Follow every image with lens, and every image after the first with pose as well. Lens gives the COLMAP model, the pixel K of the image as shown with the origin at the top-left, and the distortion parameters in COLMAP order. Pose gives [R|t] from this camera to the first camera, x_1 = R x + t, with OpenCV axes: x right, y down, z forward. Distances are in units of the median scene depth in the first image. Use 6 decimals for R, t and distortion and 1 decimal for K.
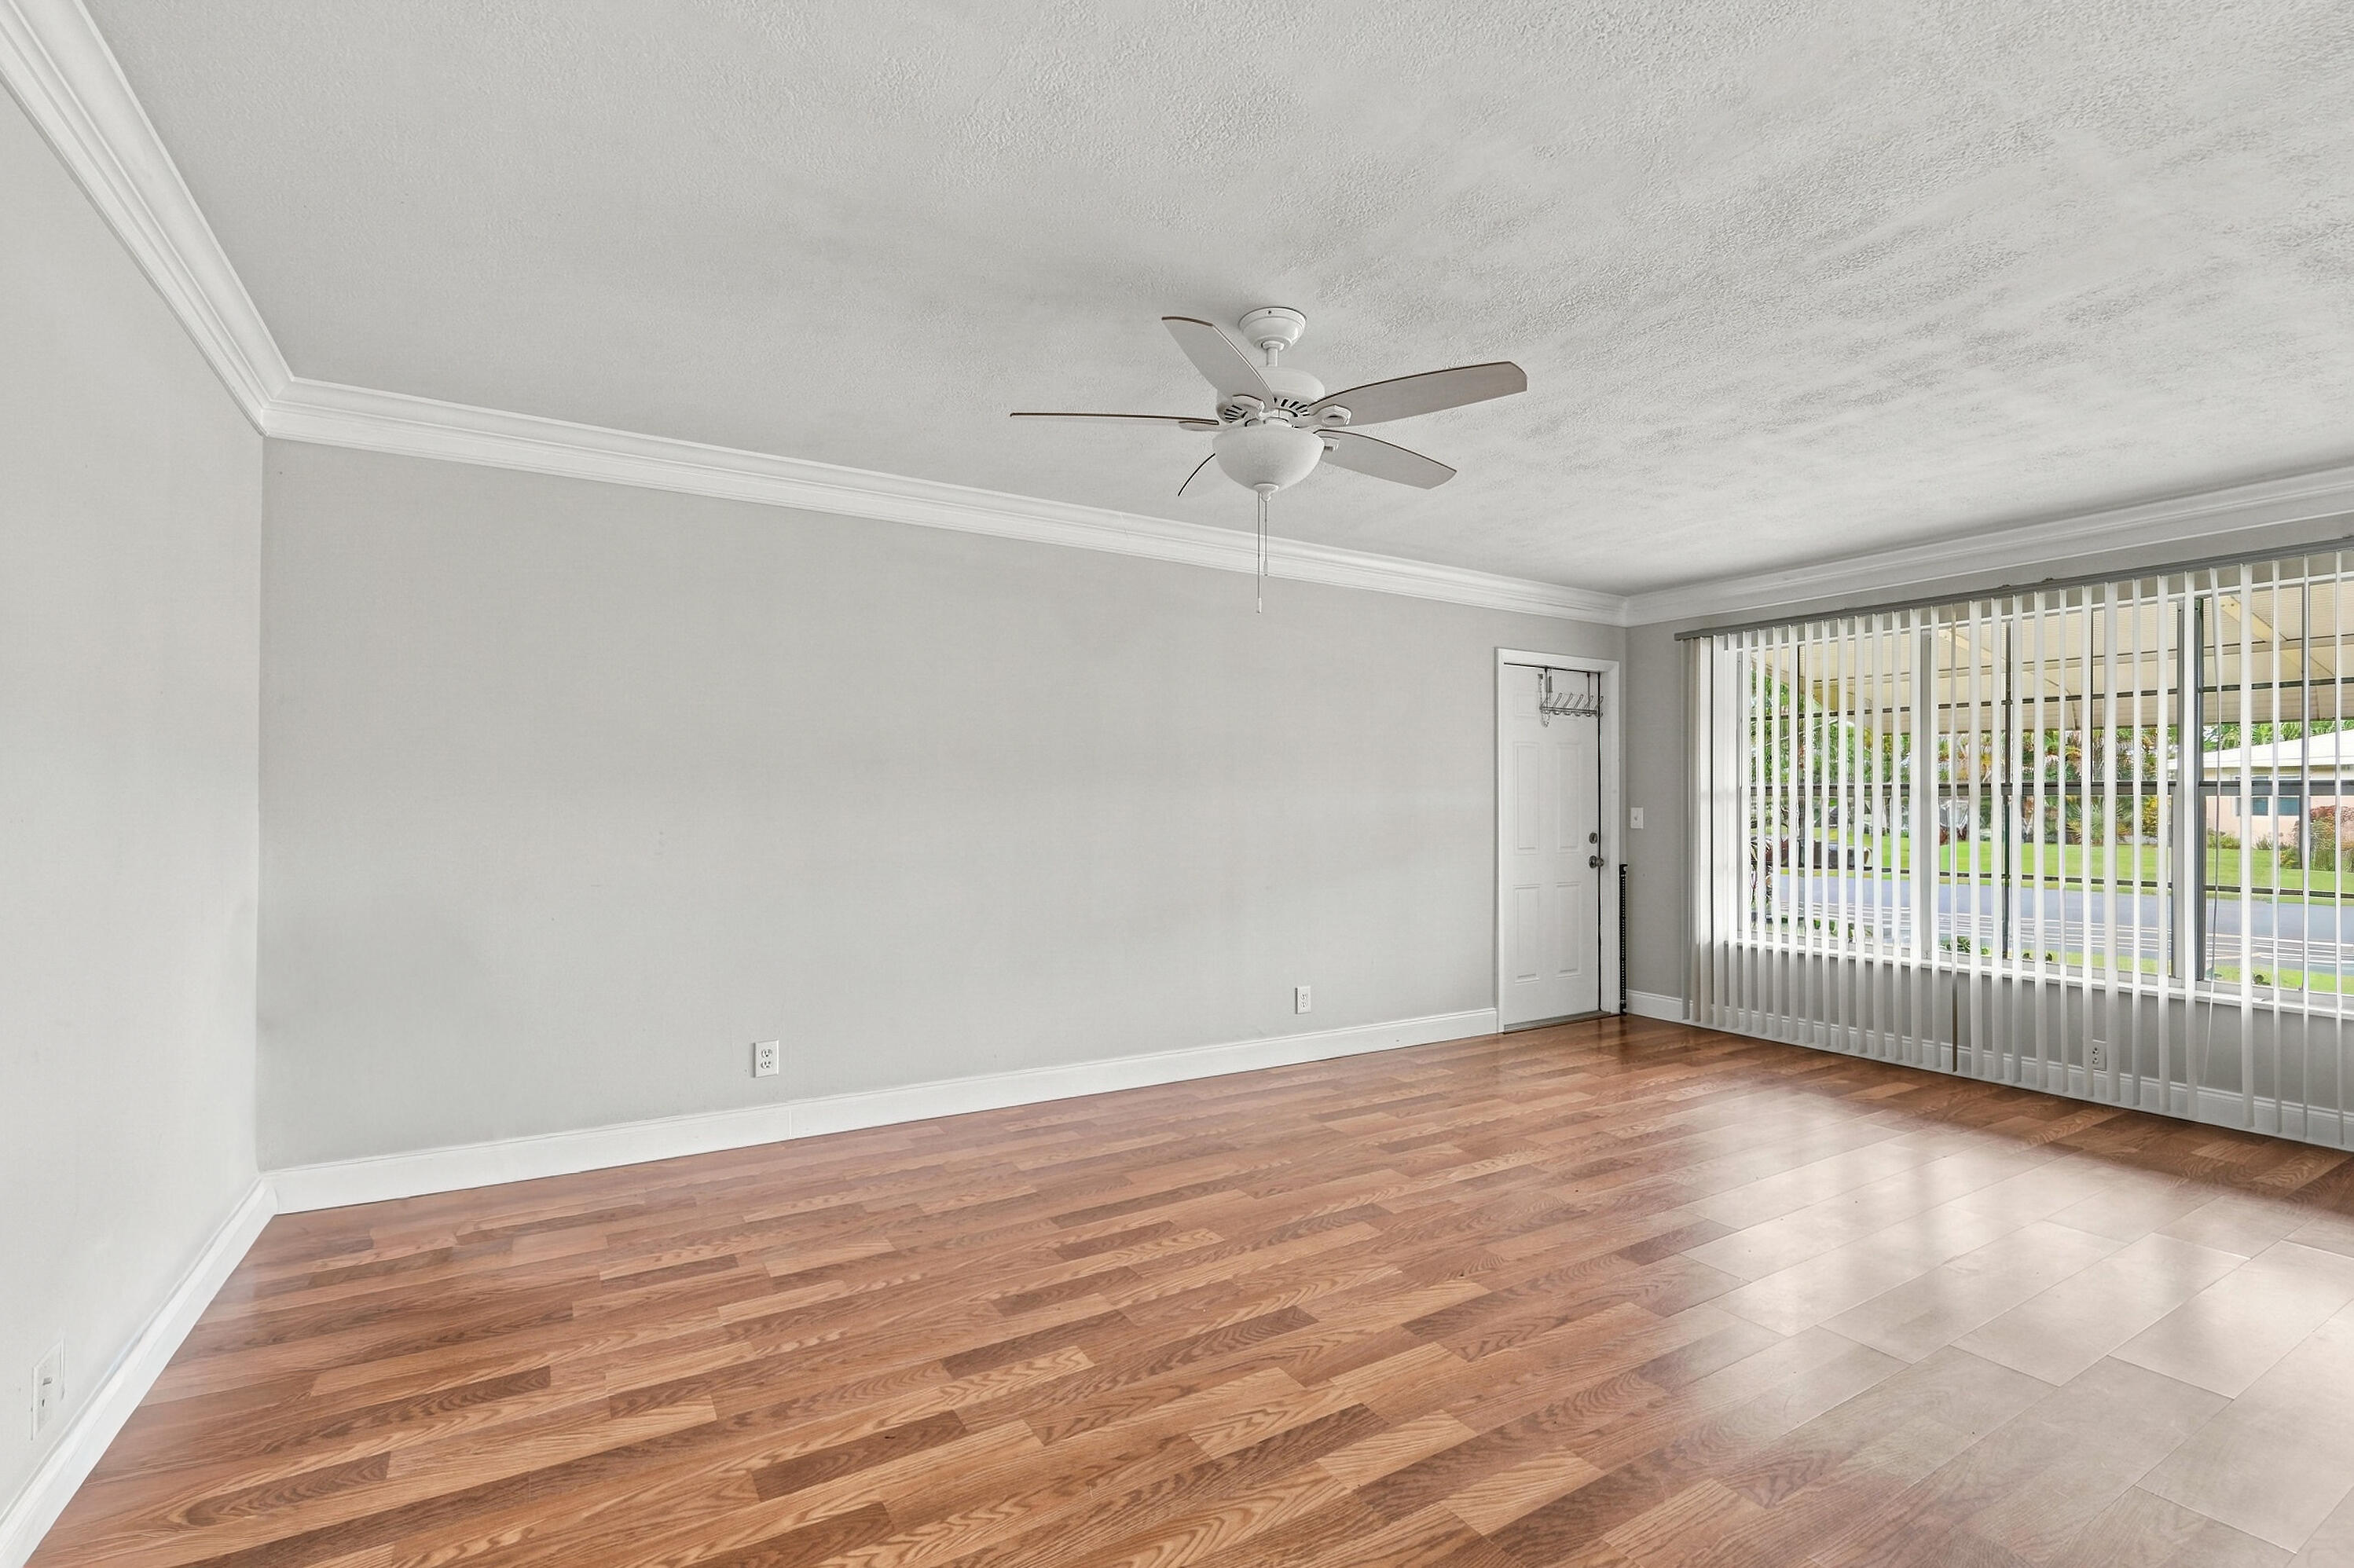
lens RADIAL K [[1070.5, 0, 1178.4], [0, 1070.5, 793.2], [0, 0, 1]] dist [-0.002528, -0.000430]
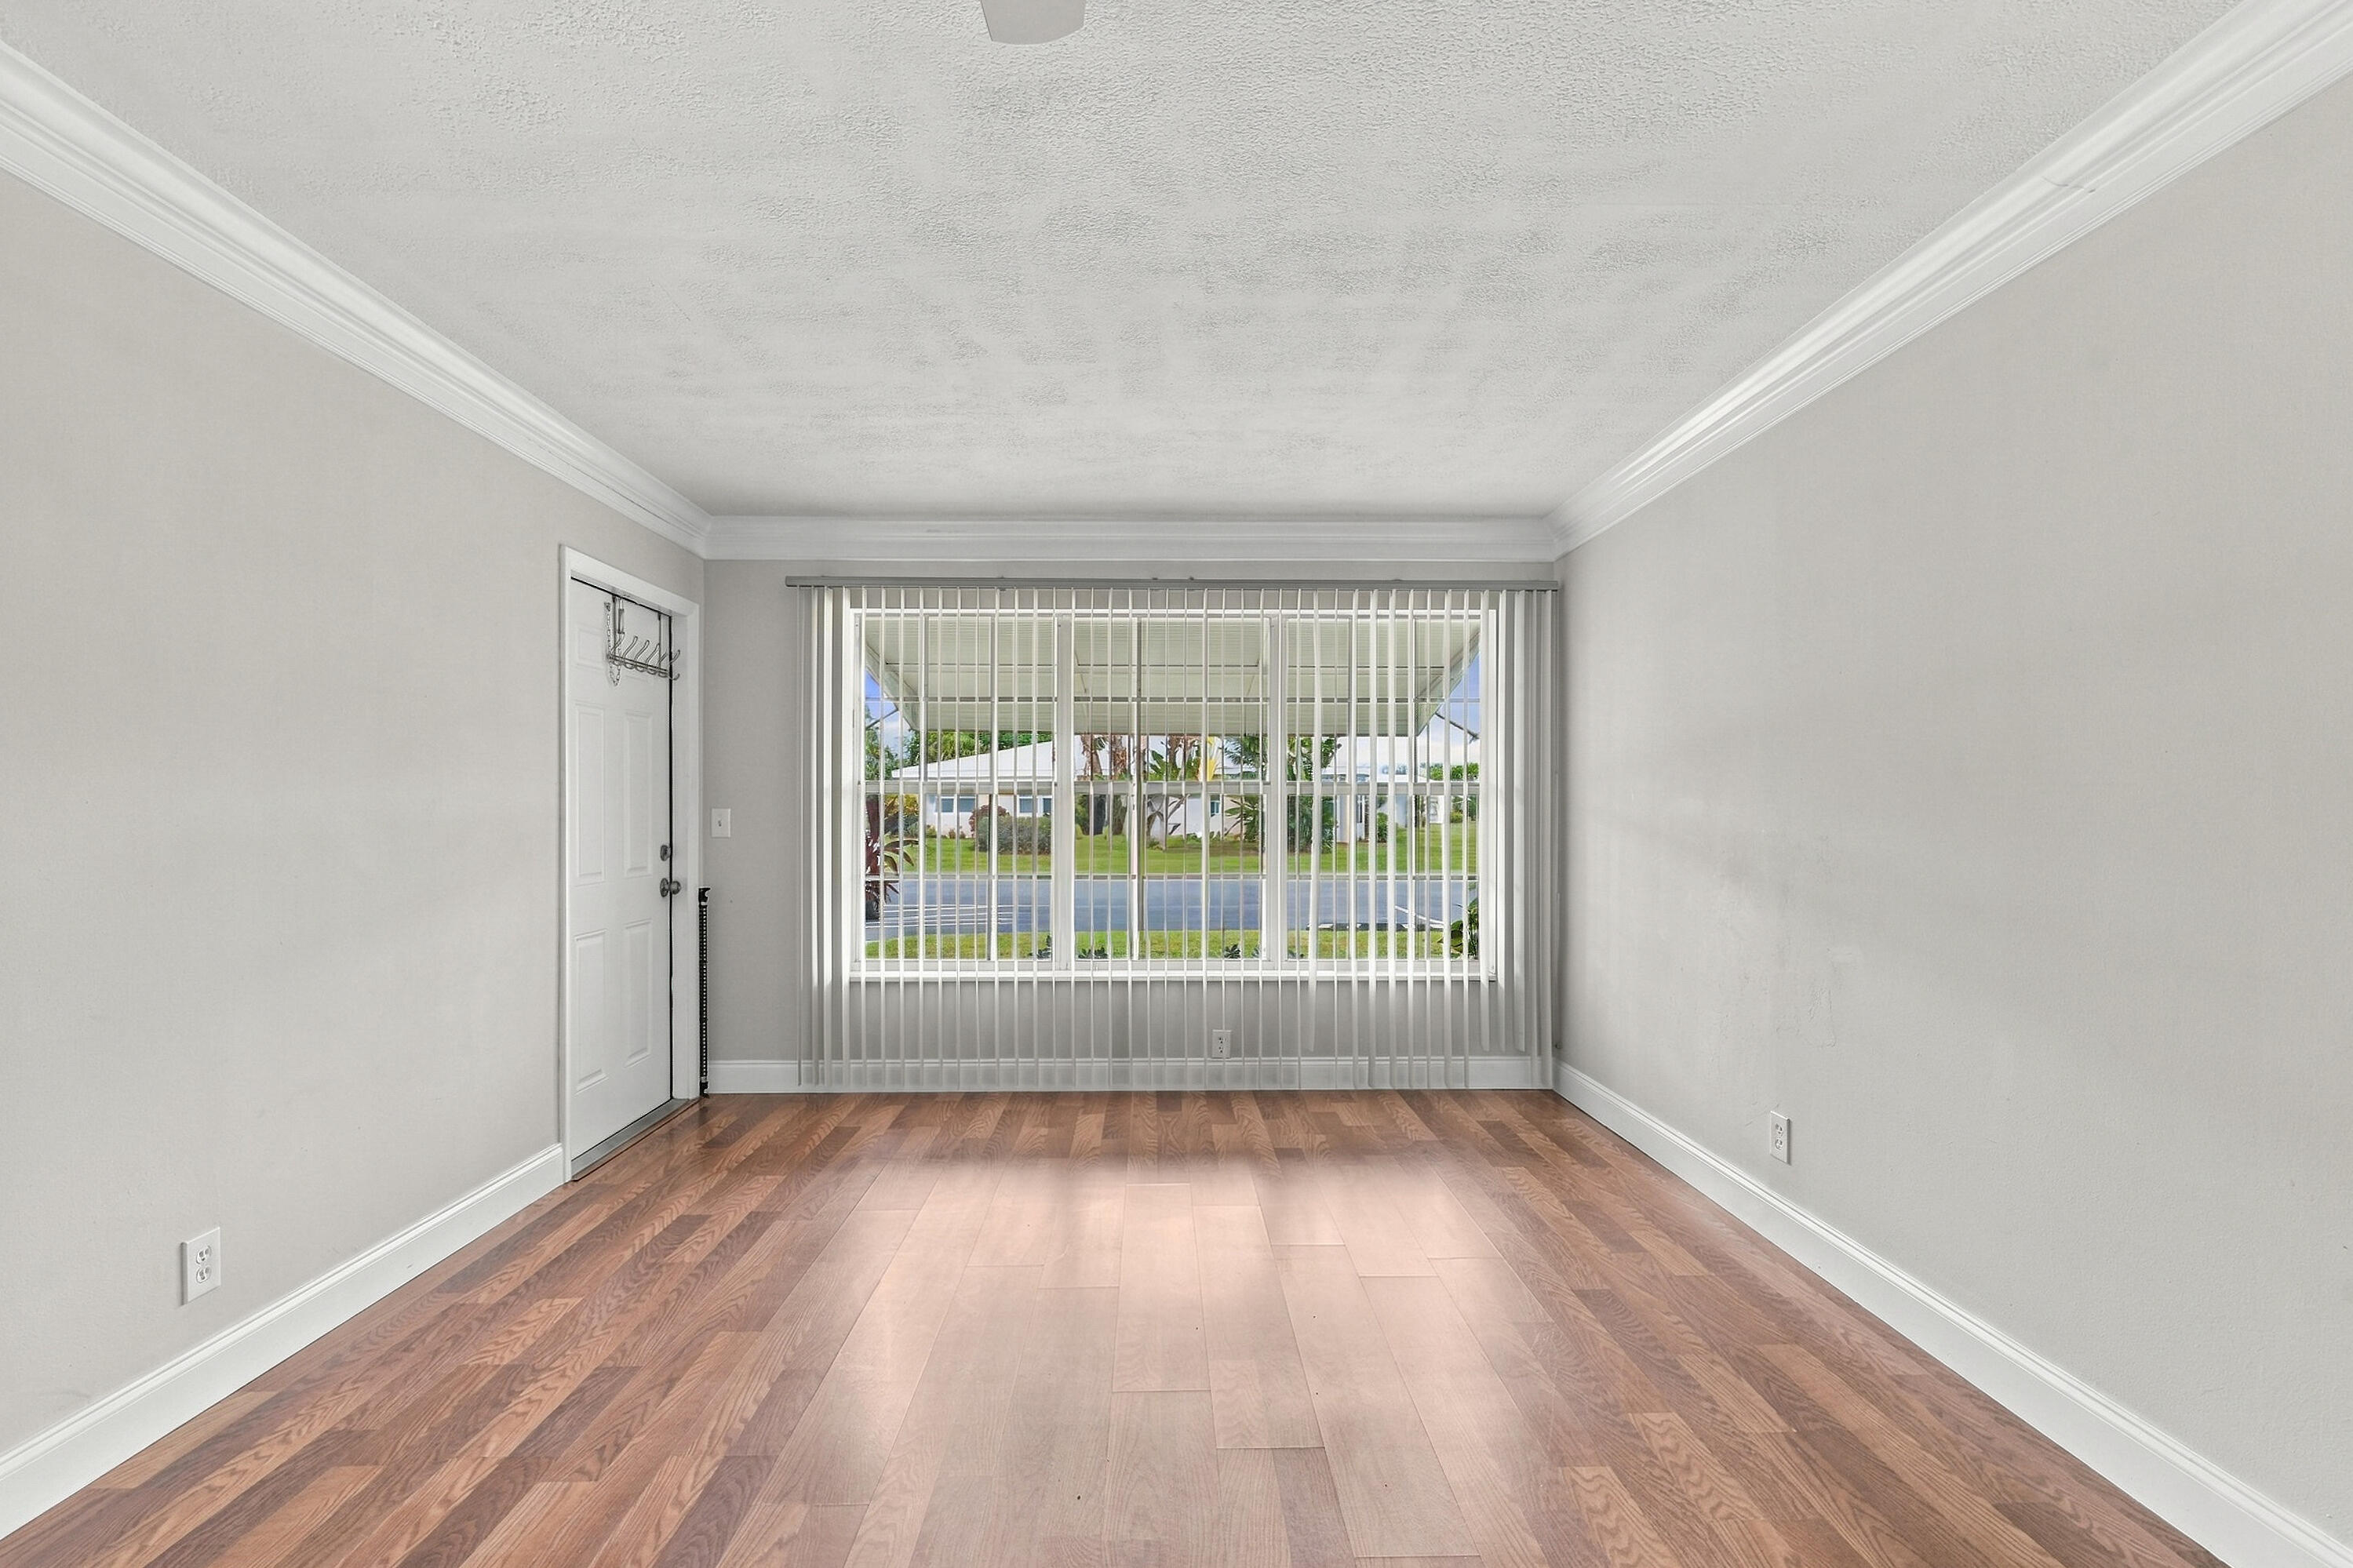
lens RADIAL K [[1070.0, 0, 1172.4], [0, 1070.0, 799.7], [0, 0, 1]] dist [-0.002528, -0.000430]
pose [[0.504713, 0.000399, 0.863287, -0.046836], [-0.004864, 0.999985, 0.002382, 0.003977], [-0.863274, -0.005401, 0.504707, 0.380912]]
